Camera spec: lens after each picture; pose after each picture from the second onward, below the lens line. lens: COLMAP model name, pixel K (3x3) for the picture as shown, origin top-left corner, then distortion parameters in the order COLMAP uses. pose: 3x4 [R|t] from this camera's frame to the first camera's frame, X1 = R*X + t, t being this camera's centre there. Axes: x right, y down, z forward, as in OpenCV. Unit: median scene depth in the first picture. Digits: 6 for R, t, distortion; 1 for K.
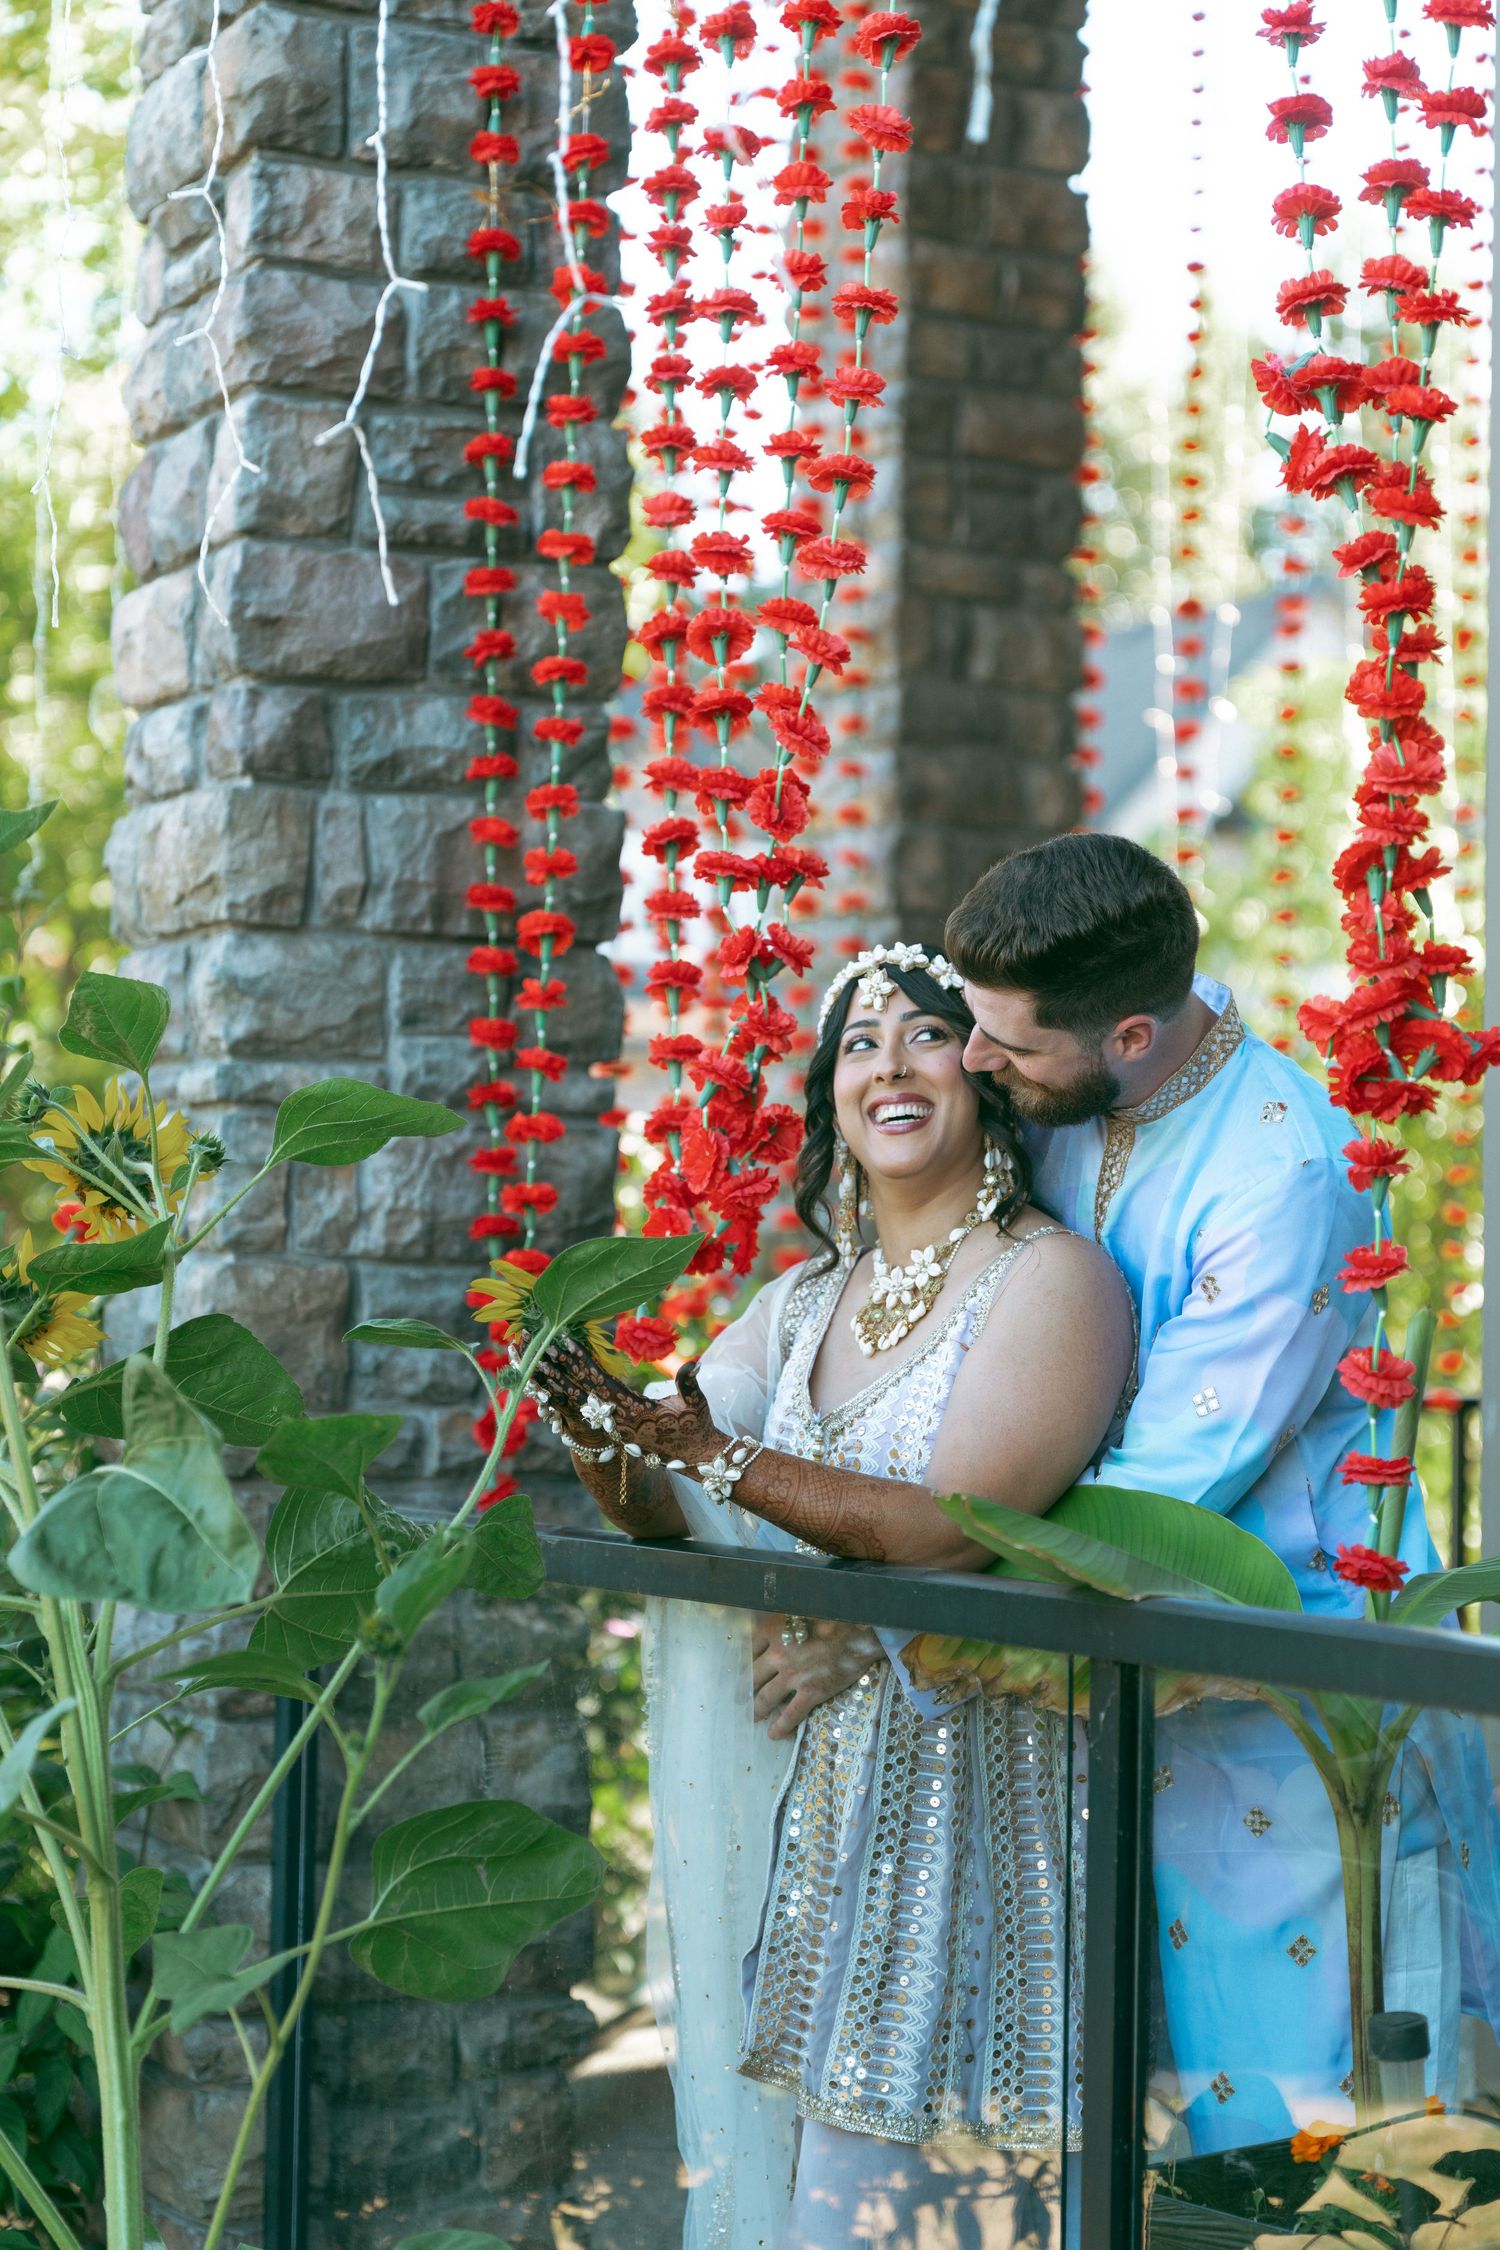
lens RADIAL K [[4201.9, 0, 750.0], [0, 4201.9, 1125.0], [0, 0, 1]] dist [0.022683, 0.031490]
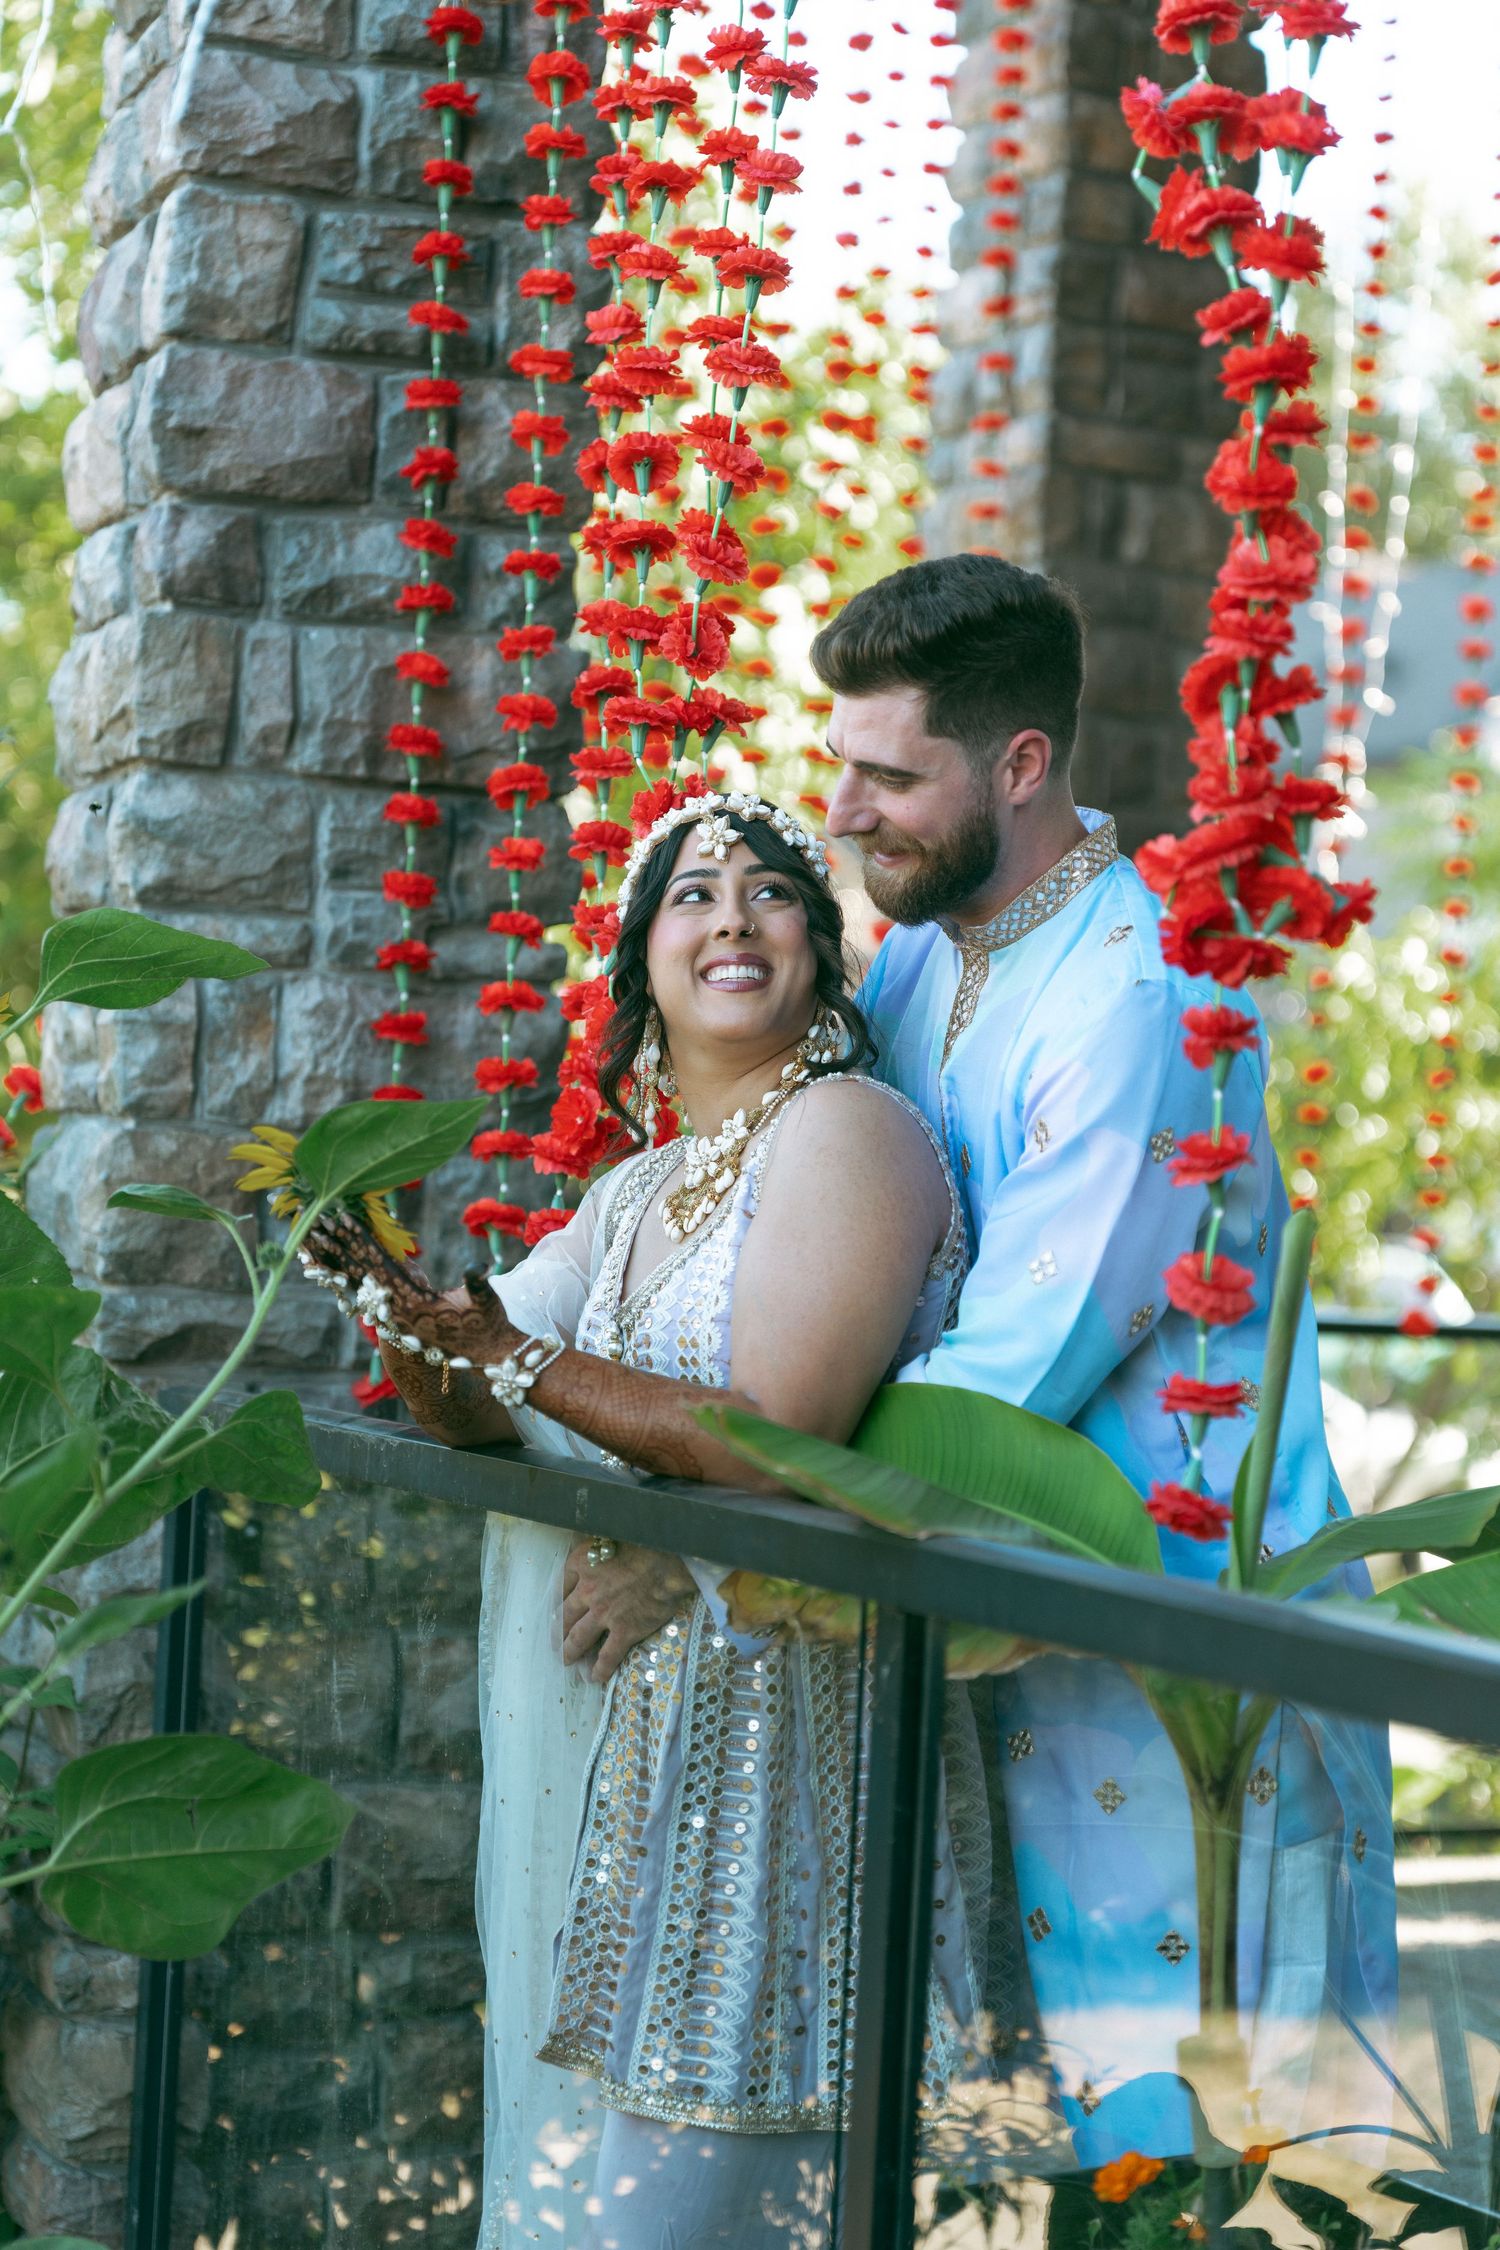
lens RADIAL K [[4084.7, 0, 750.0], [0, 4084.7, 1125.0], [0, 0, 1]] dist [-0.005217, 0.266174]
pose [[0.995933, 0.032865, -0.083890, 0.086099], [-0.031229, 0.999297, 0.020738, 0.009054], [0.084513, -0.018034, 0.996259, 0.118107]]
